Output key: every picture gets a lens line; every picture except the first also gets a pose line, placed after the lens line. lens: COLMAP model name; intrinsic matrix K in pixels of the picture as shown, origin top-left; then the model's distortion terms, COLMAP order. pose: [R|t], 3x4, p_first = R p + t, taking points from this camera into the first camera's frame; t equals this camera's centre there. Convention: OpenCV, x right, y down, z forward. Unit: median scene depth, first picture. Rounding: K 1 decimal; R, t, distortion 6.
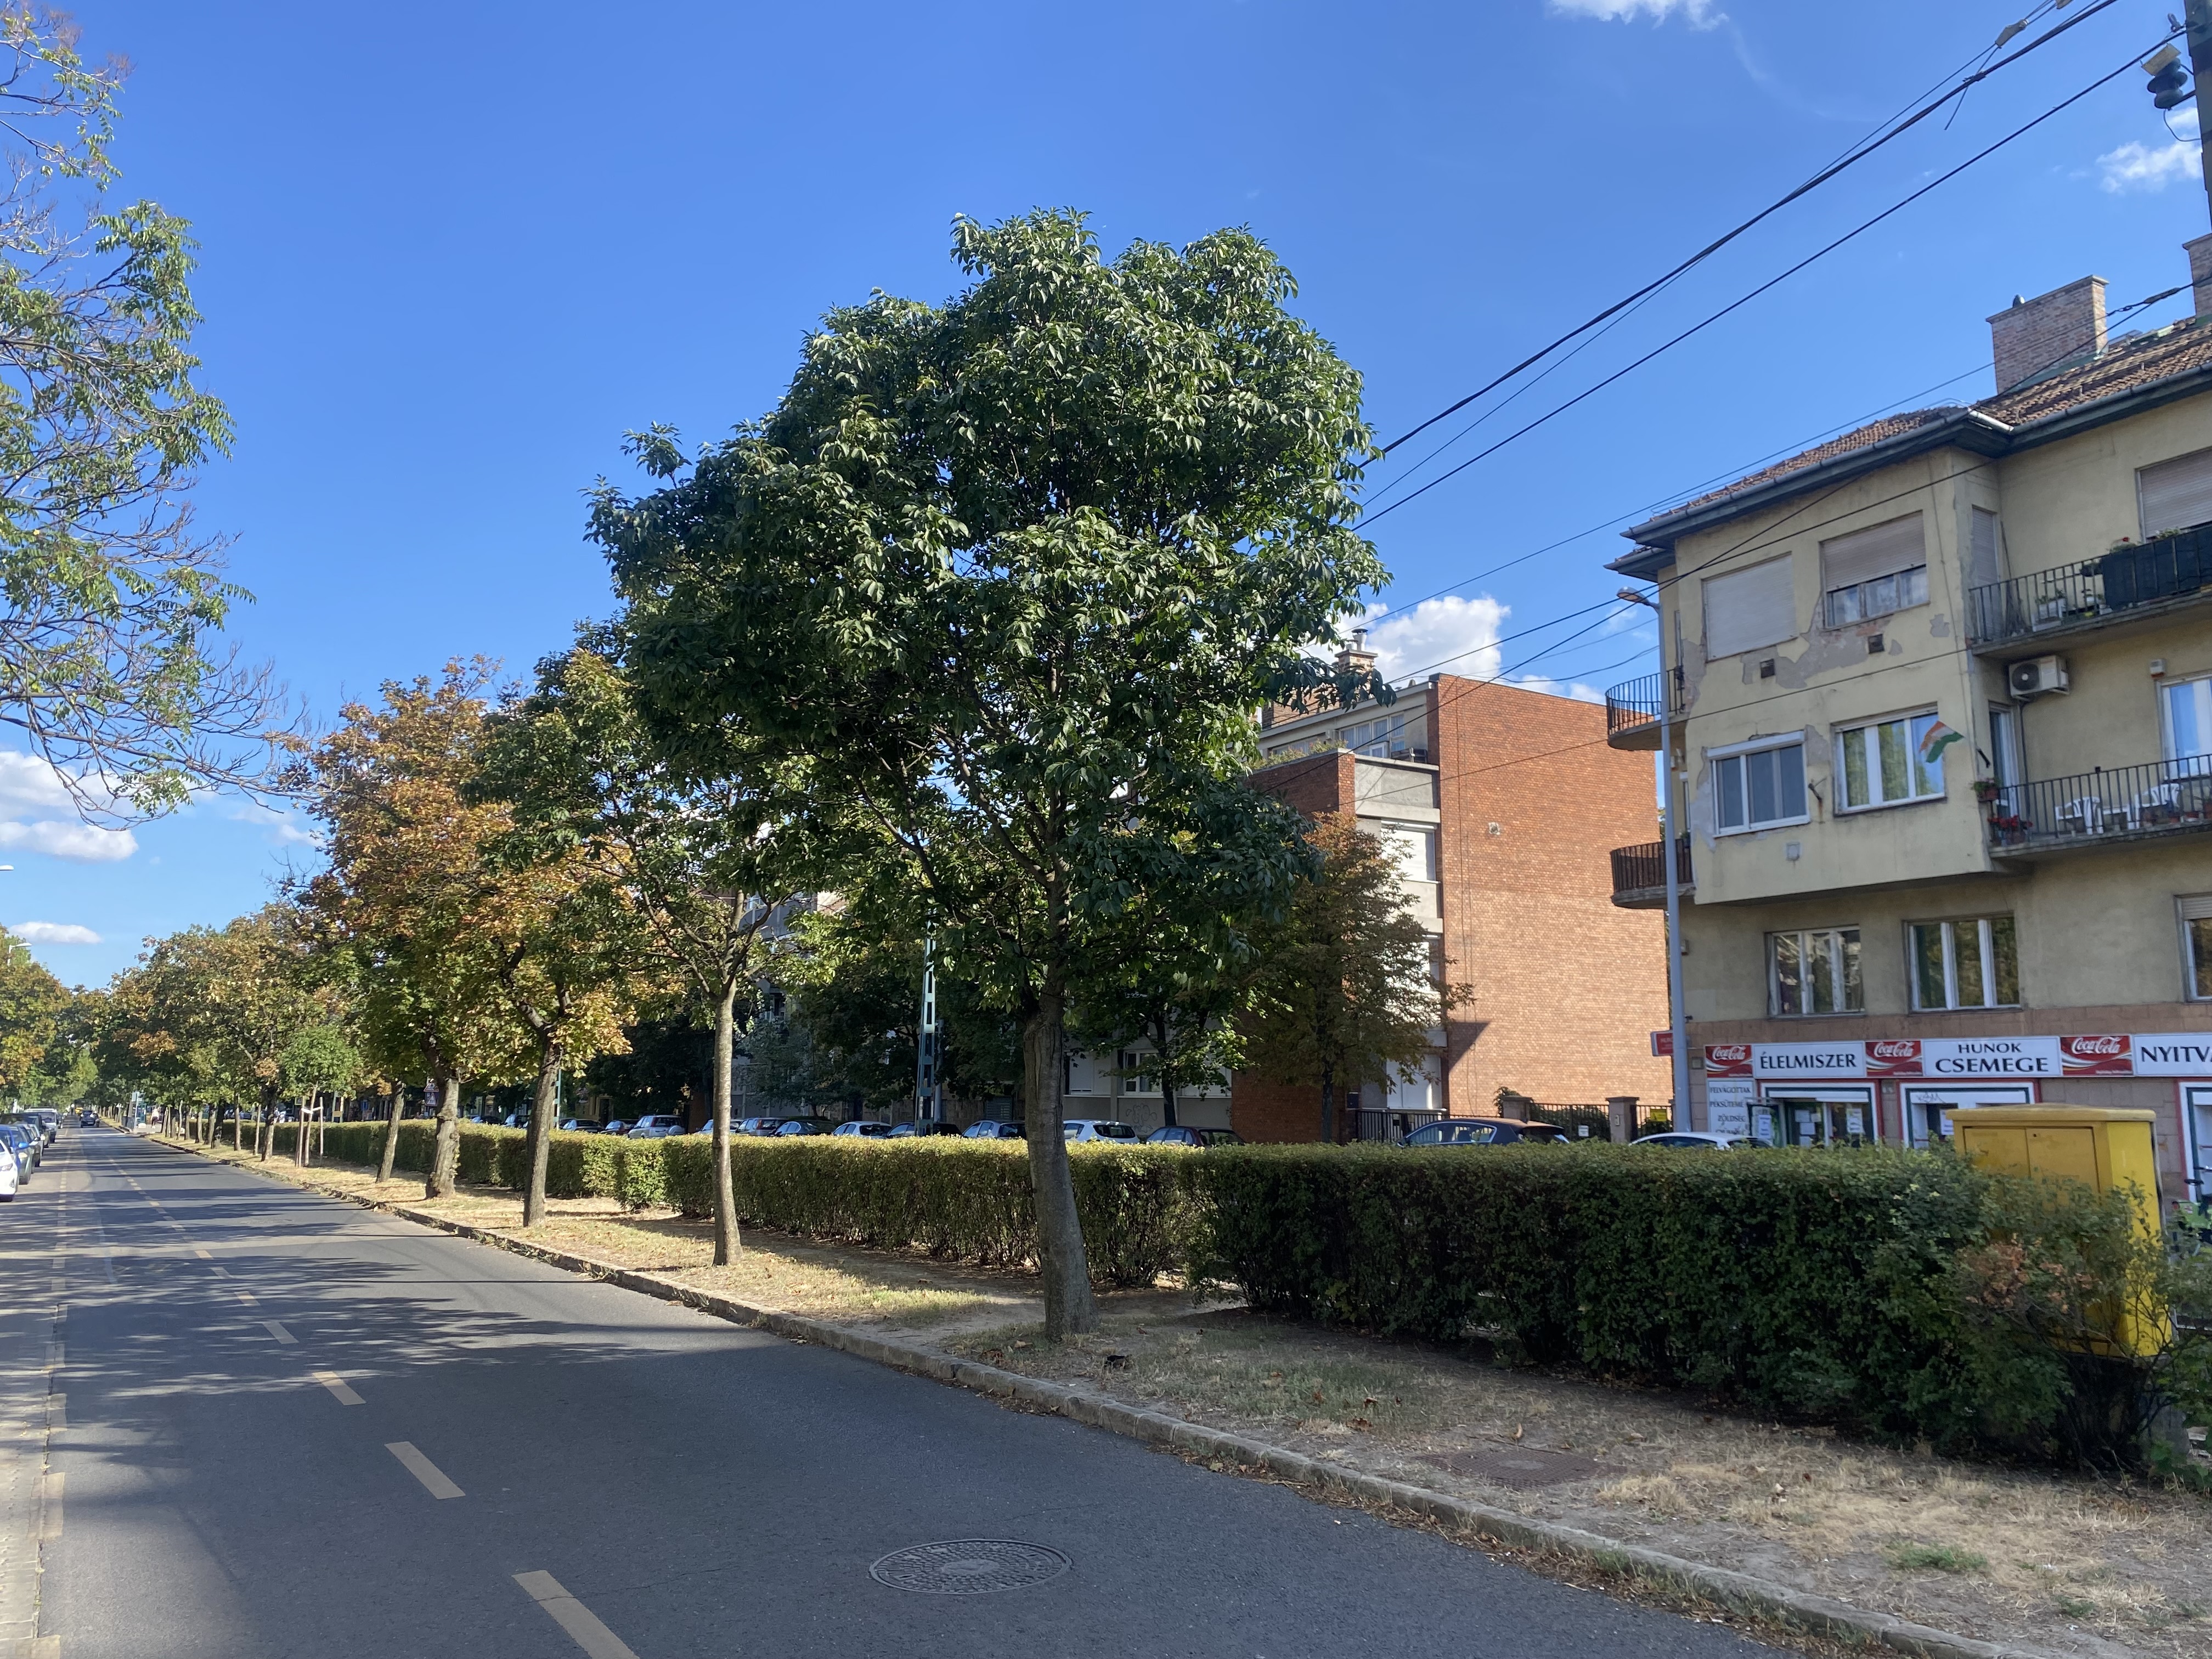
lens RADIAL K [[1722.8, 0, 1099.6], [0, 1722.8, 826.7], [0, 0, 1]] dist [0.012988, -0.016591]
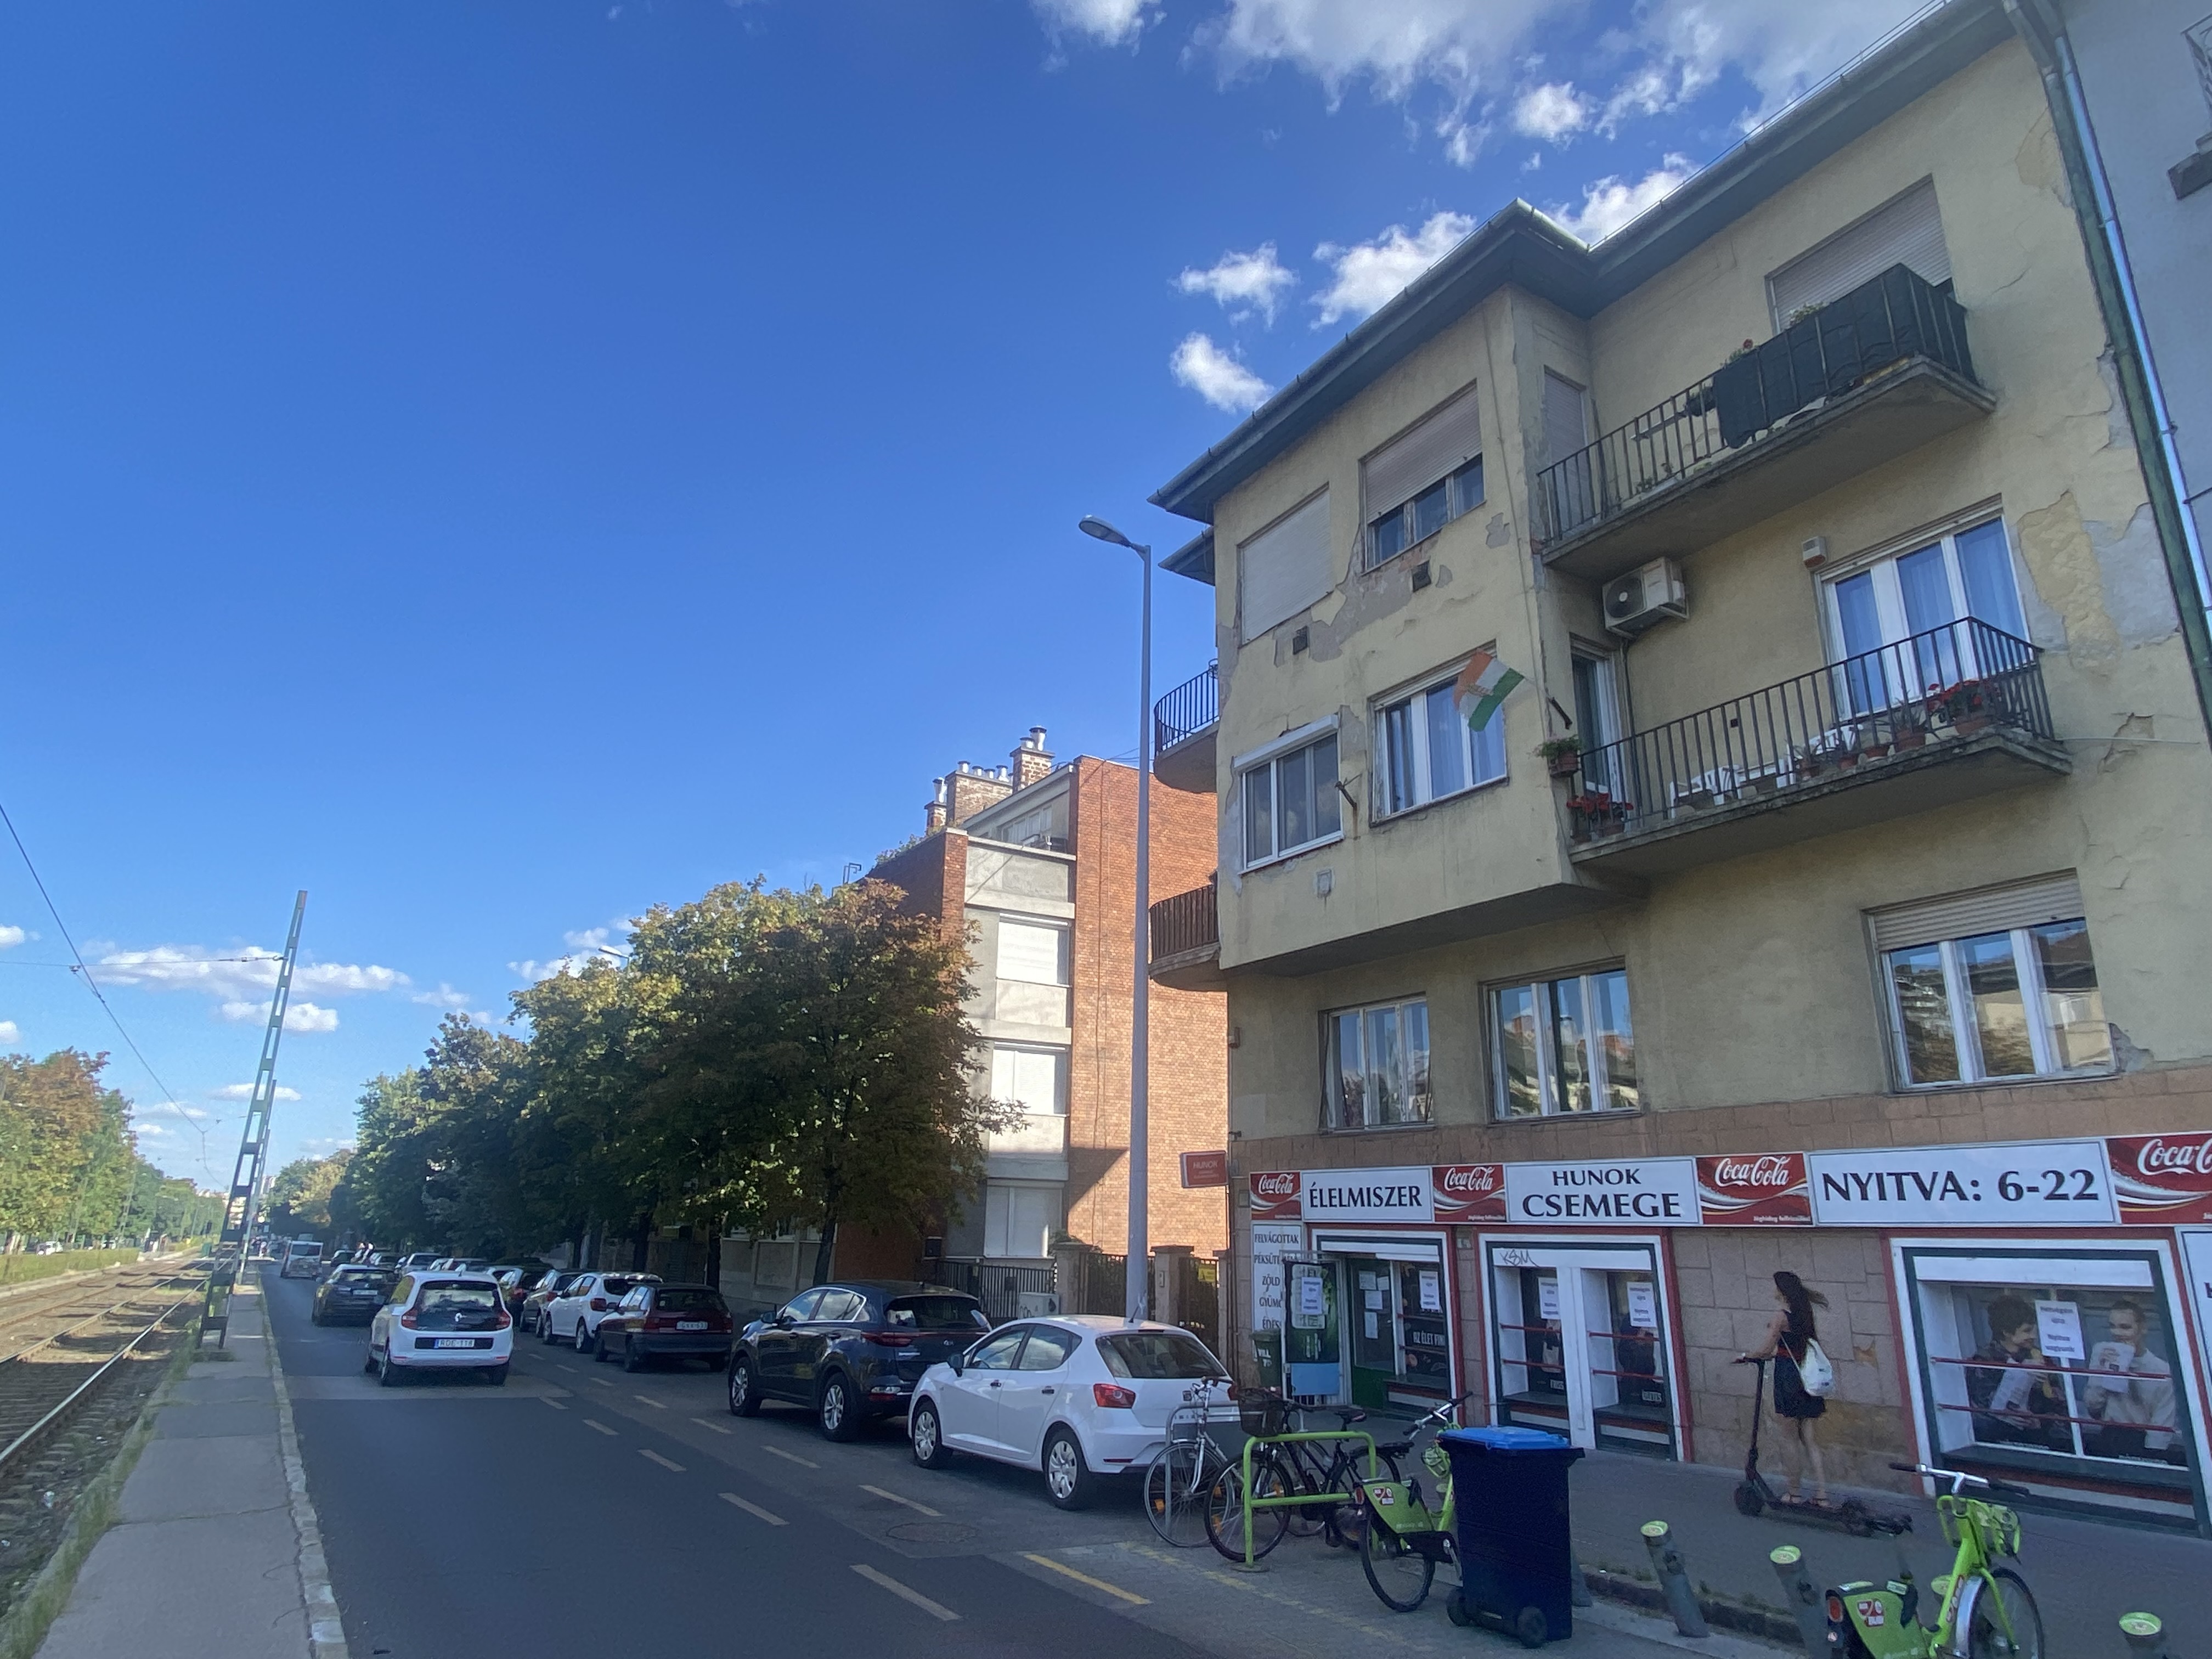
lens RADIAL K [[1338.5, 0, 1088.5], [0, 1338.5, 824.1], [0, 0, 1]] dist [0.015416, -0.016465]
pose [[0.999907, 0.008687, -0.010550, 0.334718], [-0.010072, 0.990212, -0.139207, 0.071038], [0.009237, 0.139301, 0.990207, 0.498866]]
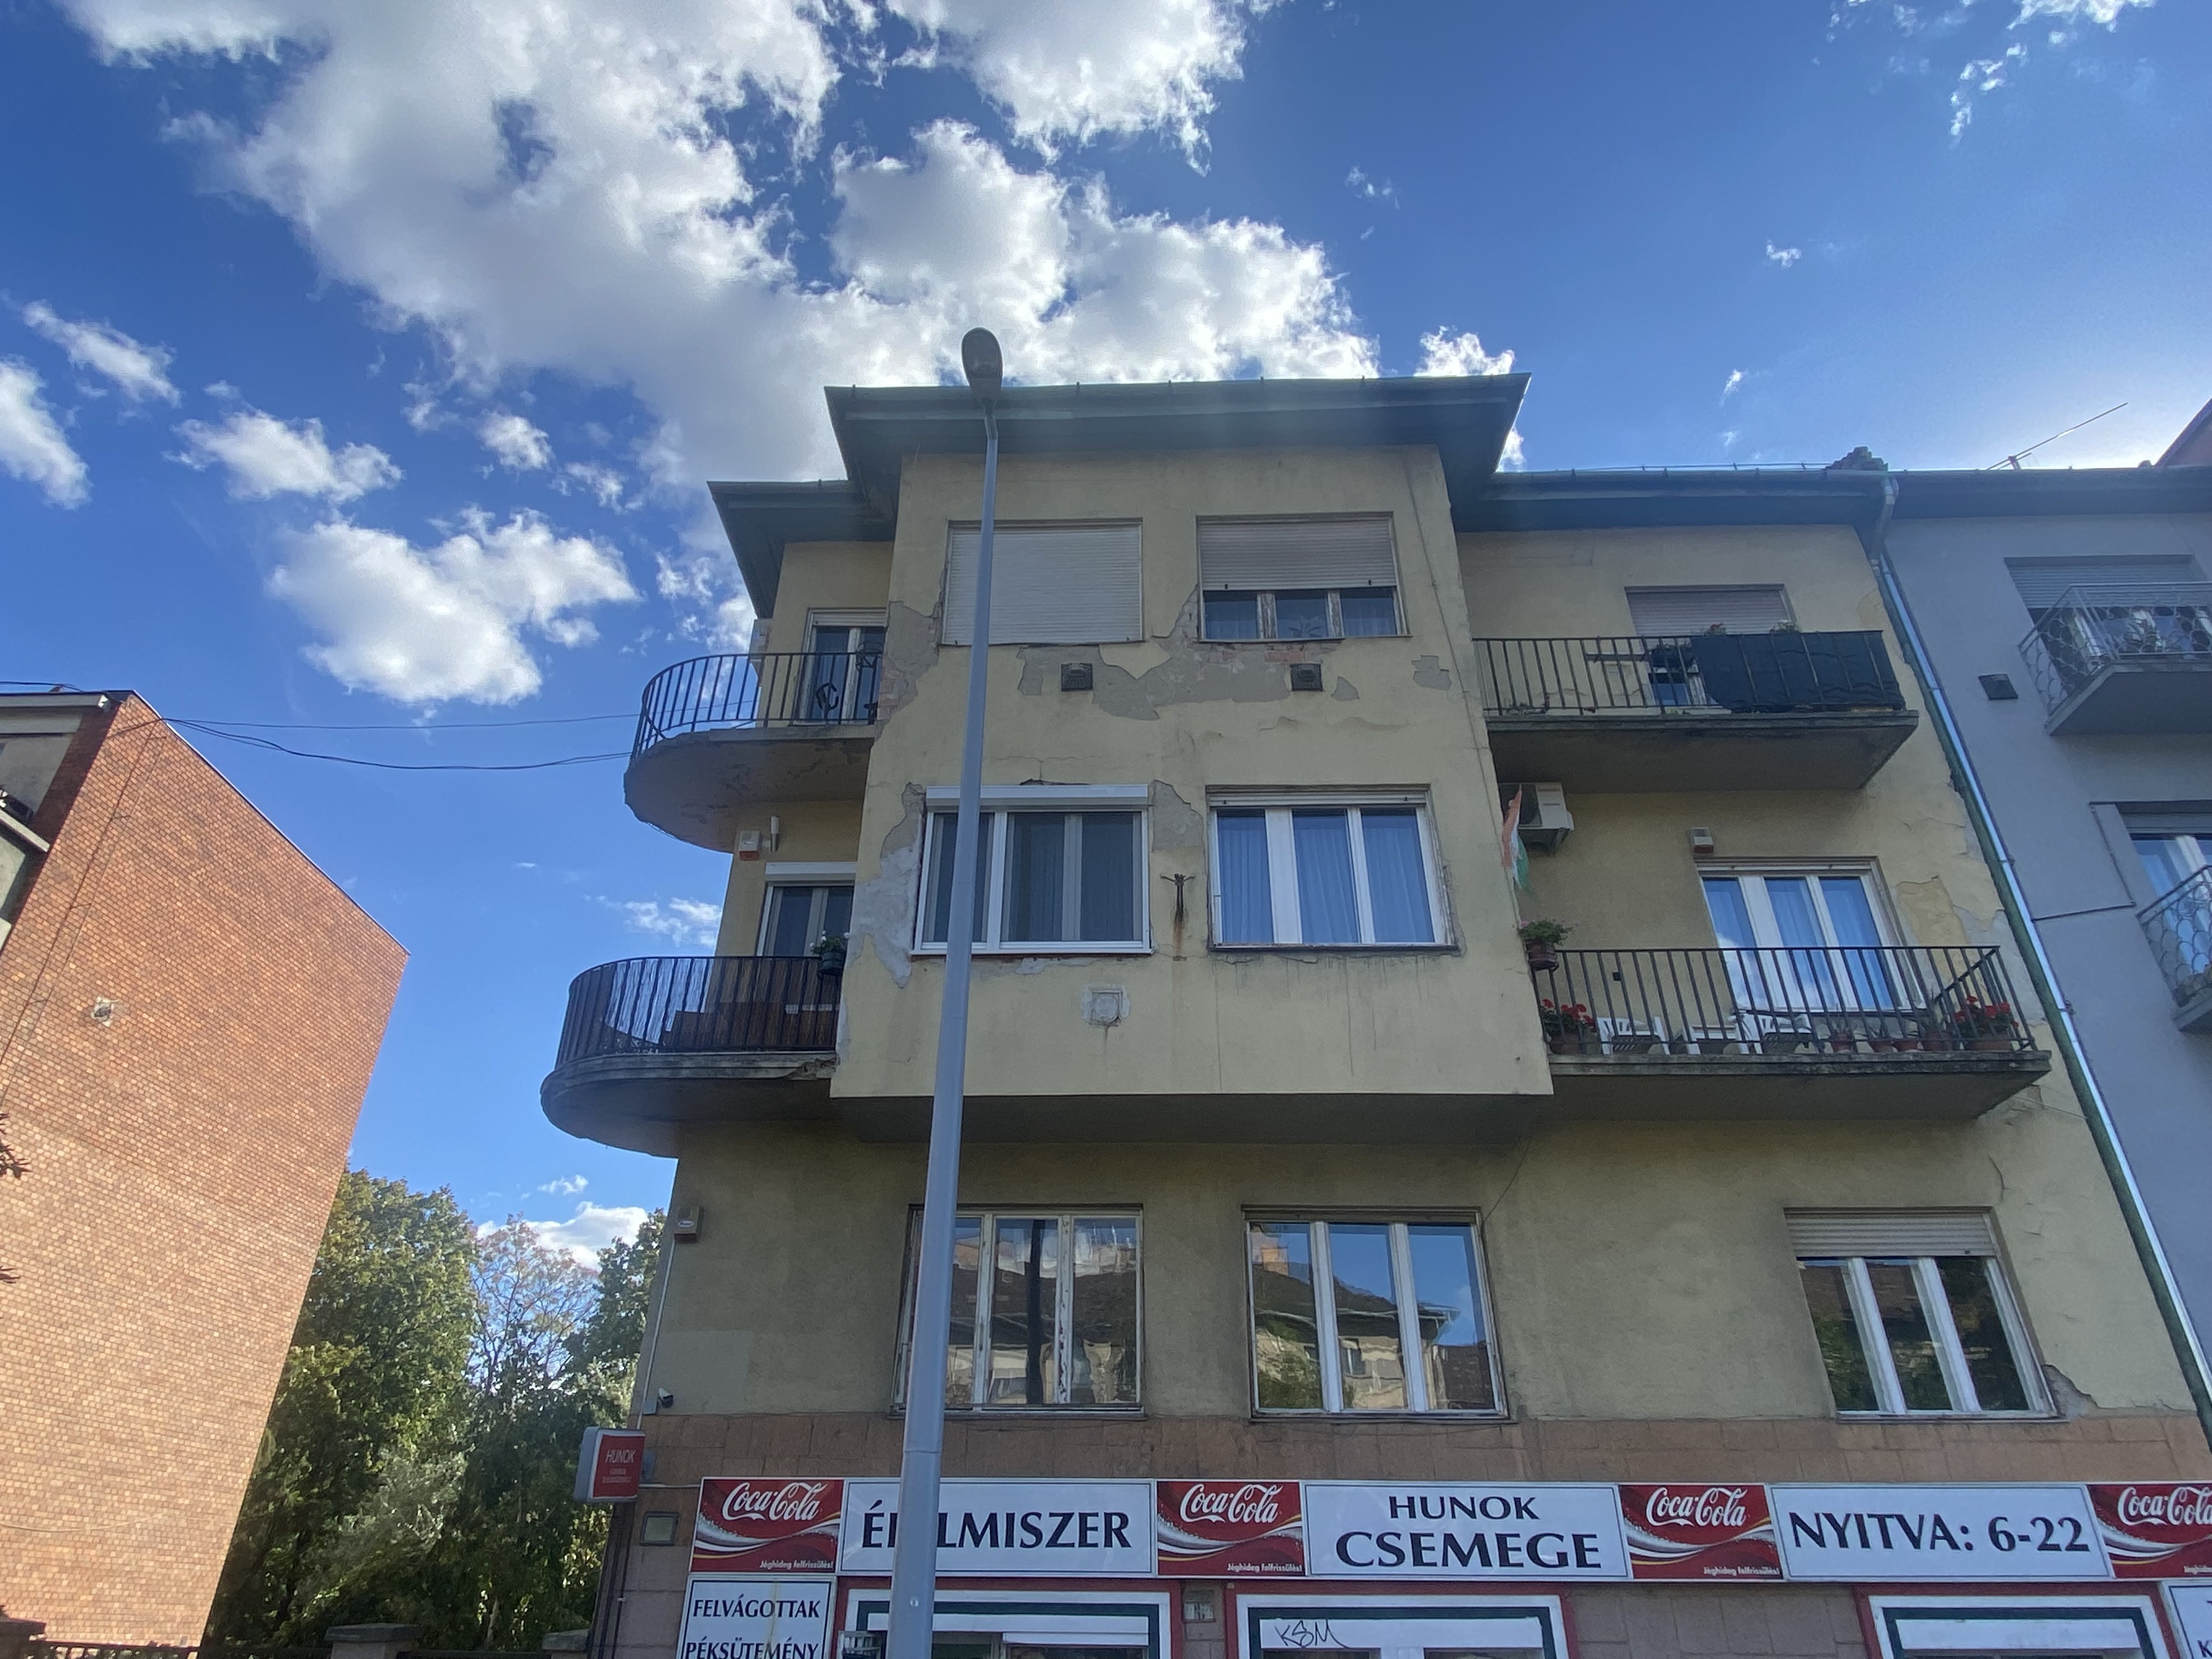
lens RADIAL K [[1338.5, 0, 1138.7], [0, 1338.5, 803.7], [0, 0, 1]] dist [0.015416, -0.016465]
pose [[0.543784, 0.435975, 0.717095, 0.136489], [-0.133334, 0.888501, -0.439077, 0.129410], [-0.828566, 0.143149, 0.541283, 0.848140]]
